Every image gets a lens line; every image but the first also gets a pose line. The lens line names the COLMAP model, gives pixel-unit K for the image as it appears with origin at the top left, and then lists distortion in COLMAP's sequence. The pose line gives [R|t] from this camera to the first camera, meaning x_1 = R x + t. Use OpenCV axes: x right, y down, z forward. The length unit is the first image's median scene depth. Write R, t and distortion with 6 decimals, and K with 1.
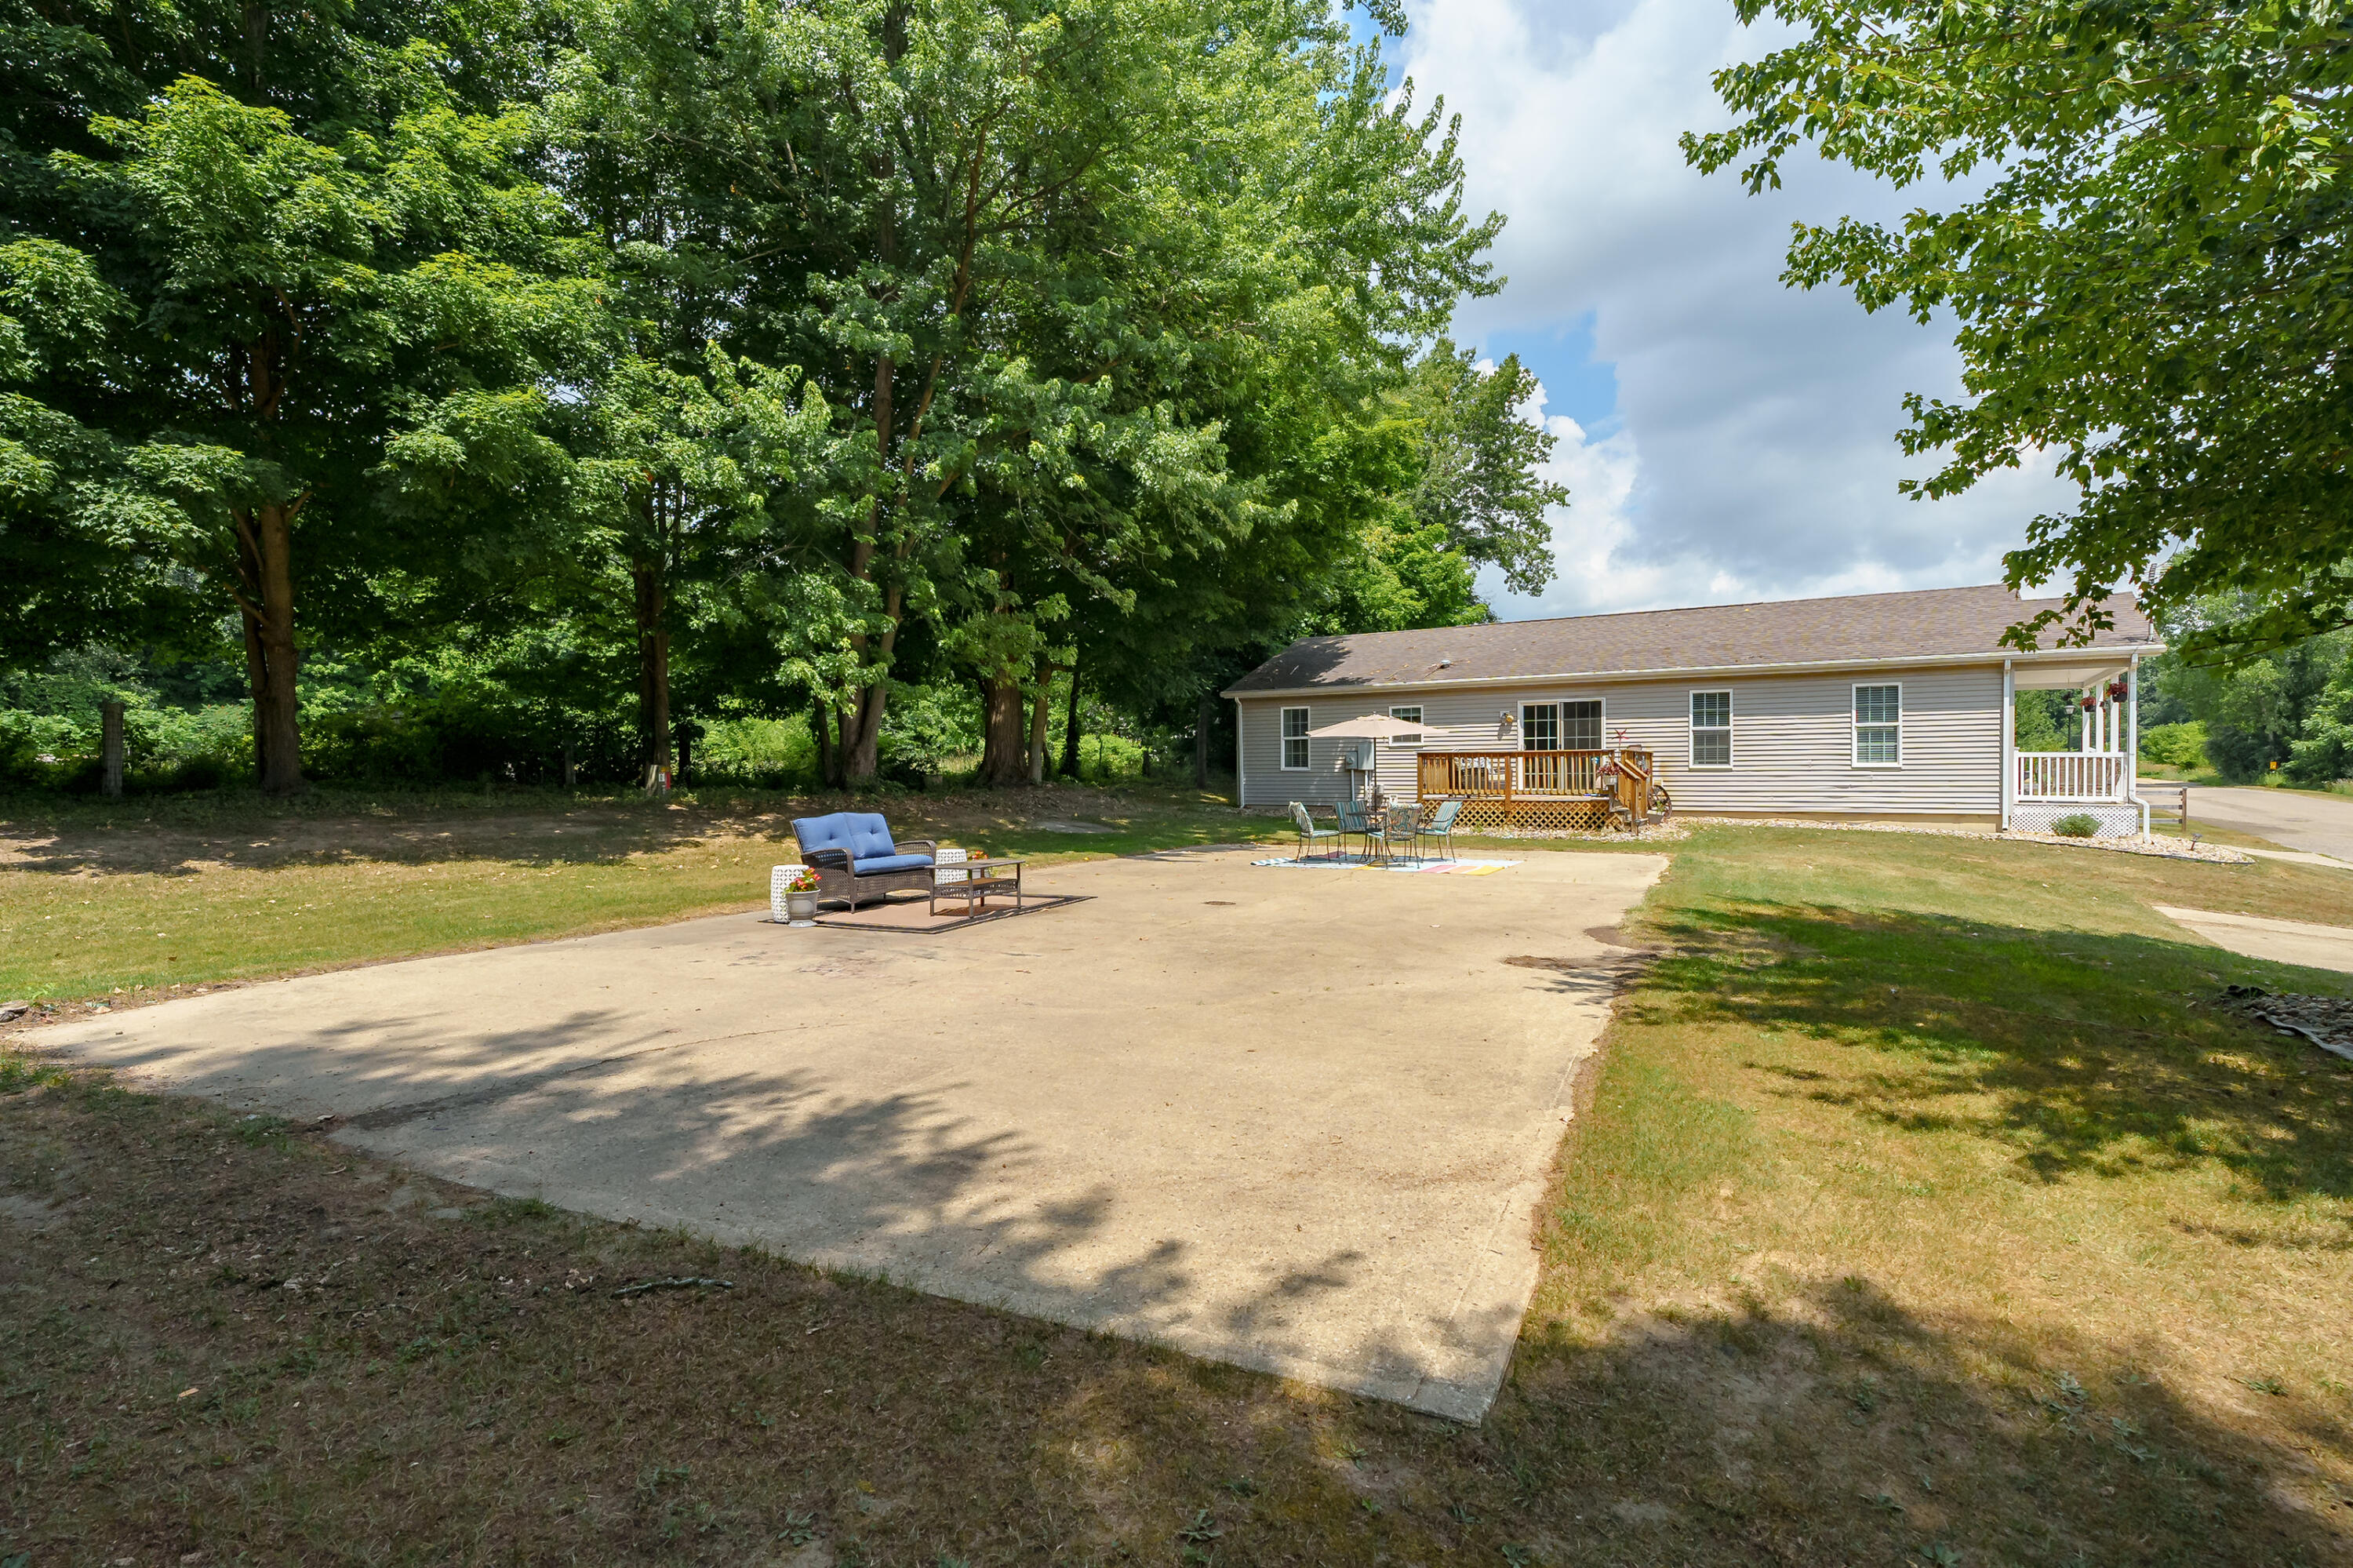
lens RADIAL K [[1139.1, 0, 1128.4], [0, 1139.1, 774.6], [0, 0, 1]] dist [-0.008821, 0.003625]
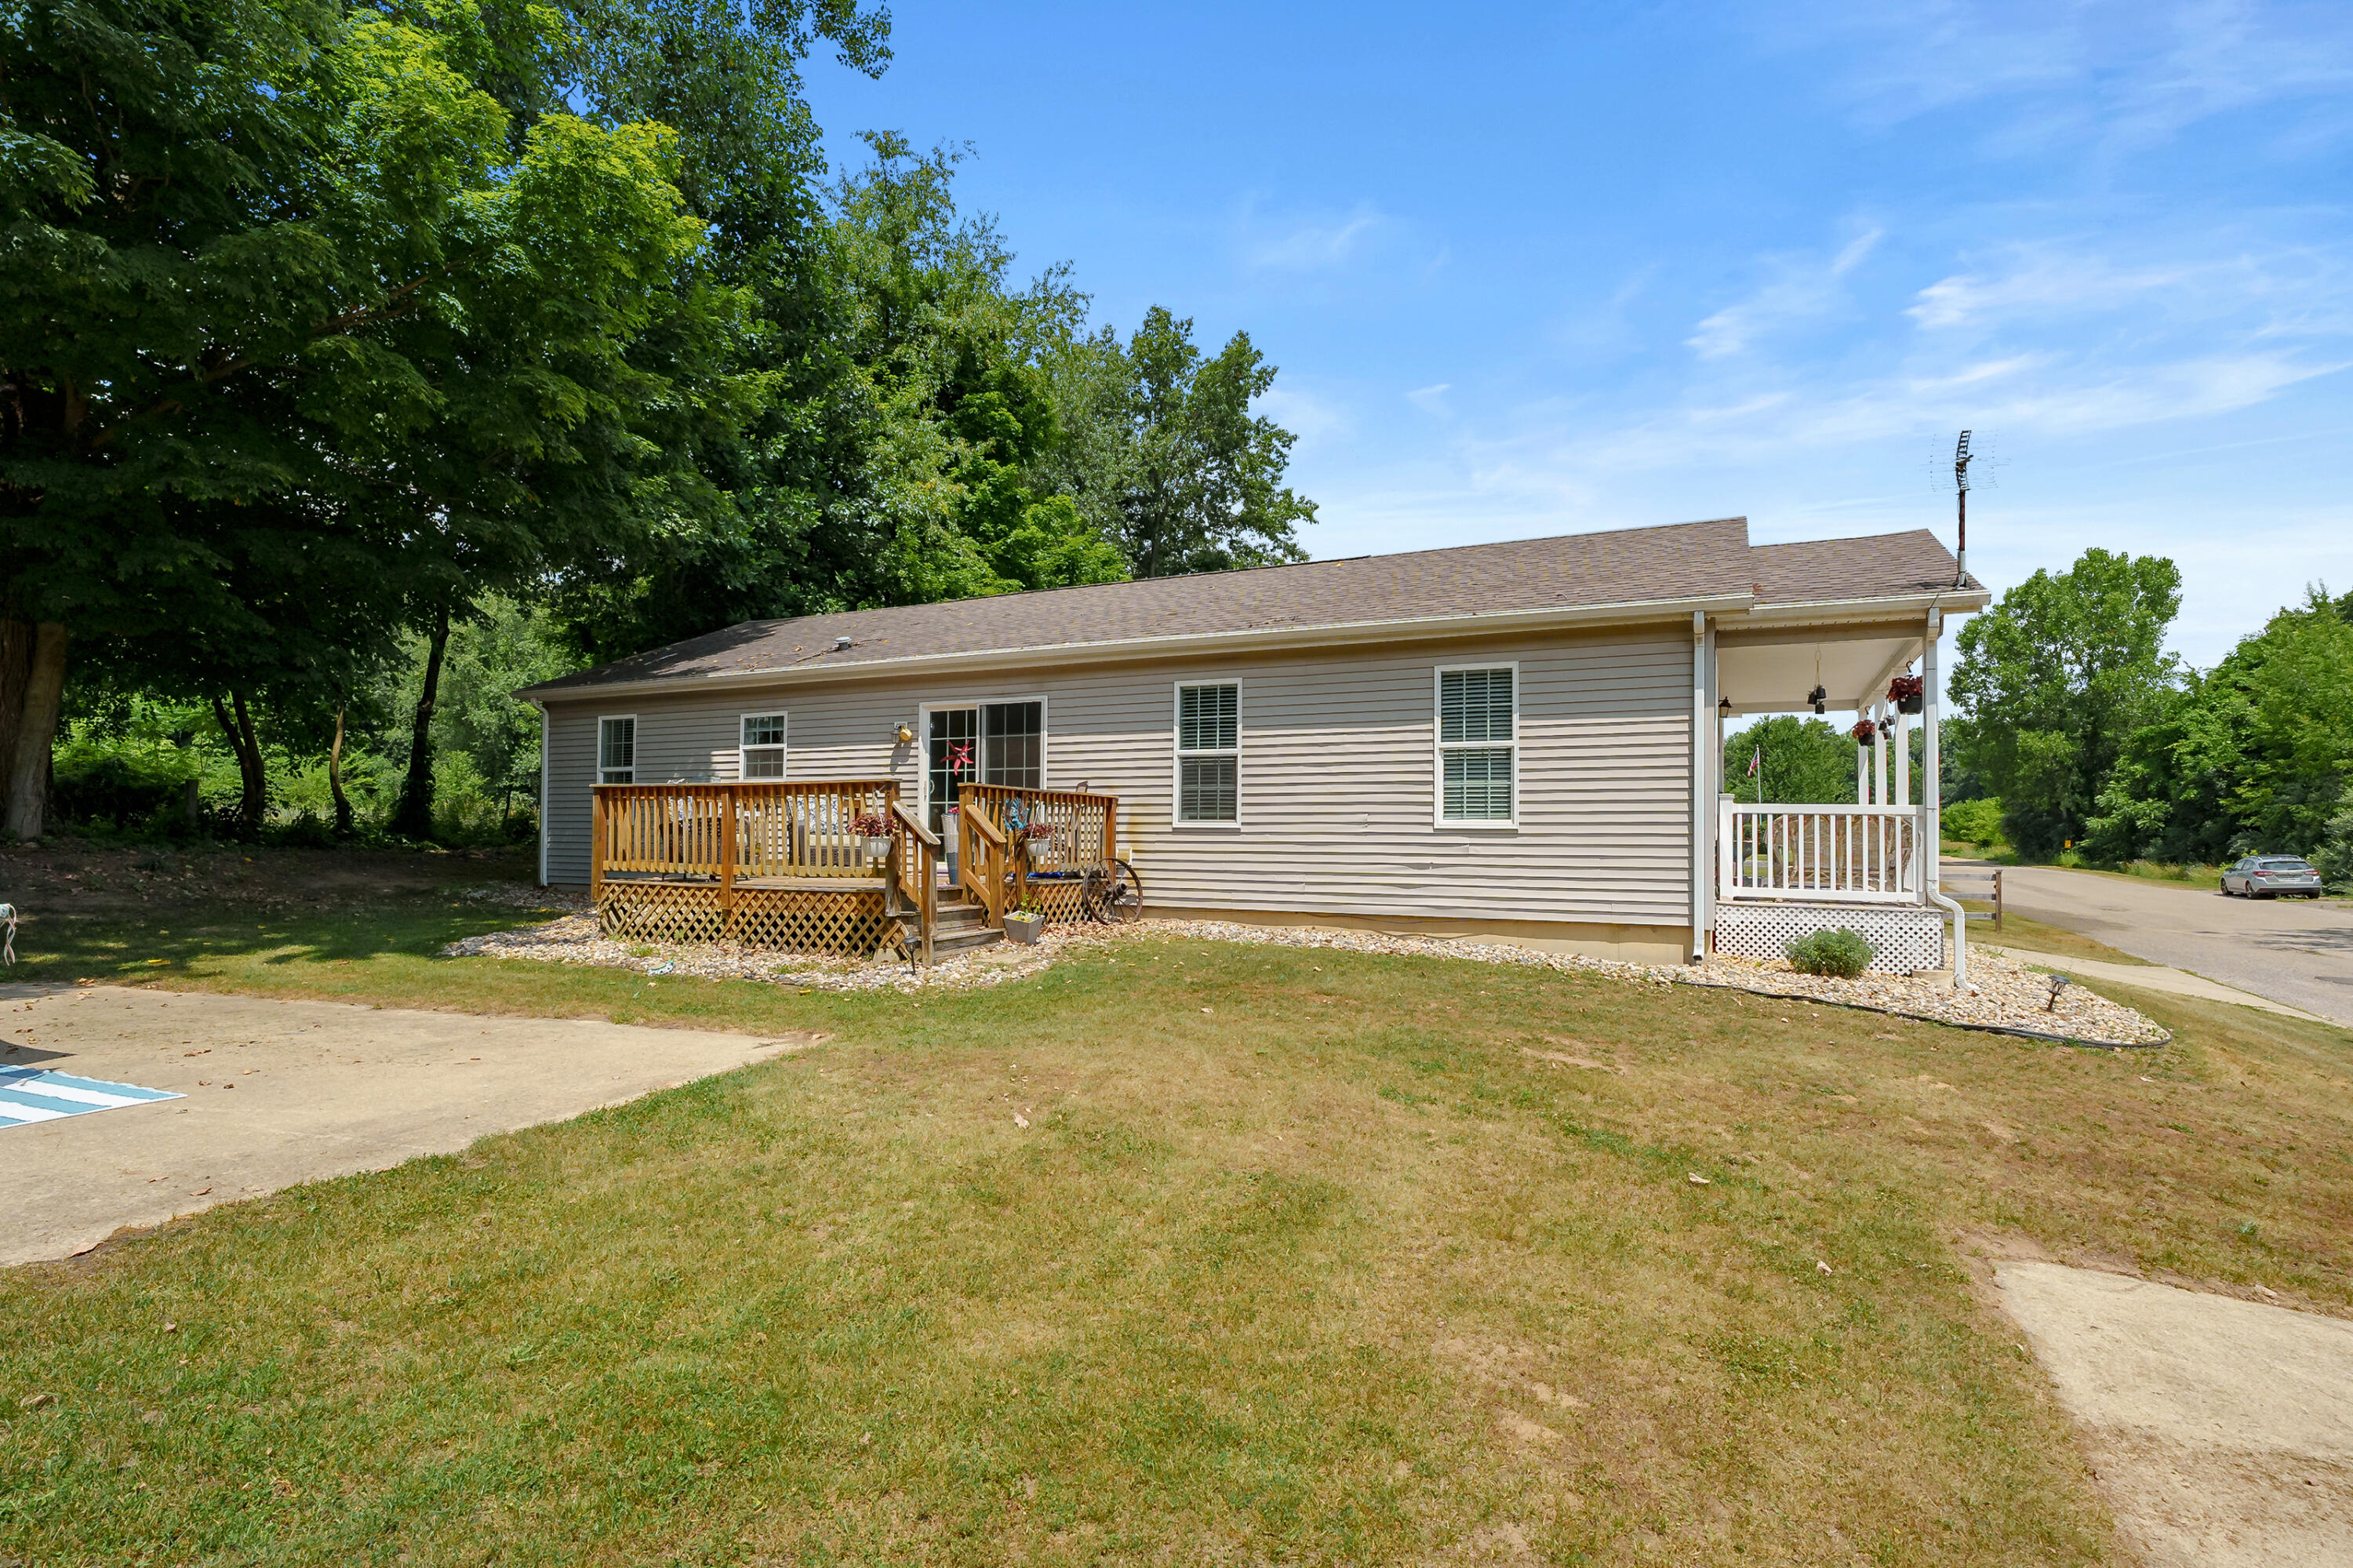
lens RADIAL K [[1139.1, 0, 1160.7], [0, 1139.1, 794.3], [0, 0, 1]] dist [-0.008821, 0.003625]
pose [[0.991771, 0.018450, 0.126689, 0.396719], [-0.013203, 0.999025, -0.042135, 0.001225], [-0.127342, 0.040115, 0.991047, 0.447874]]
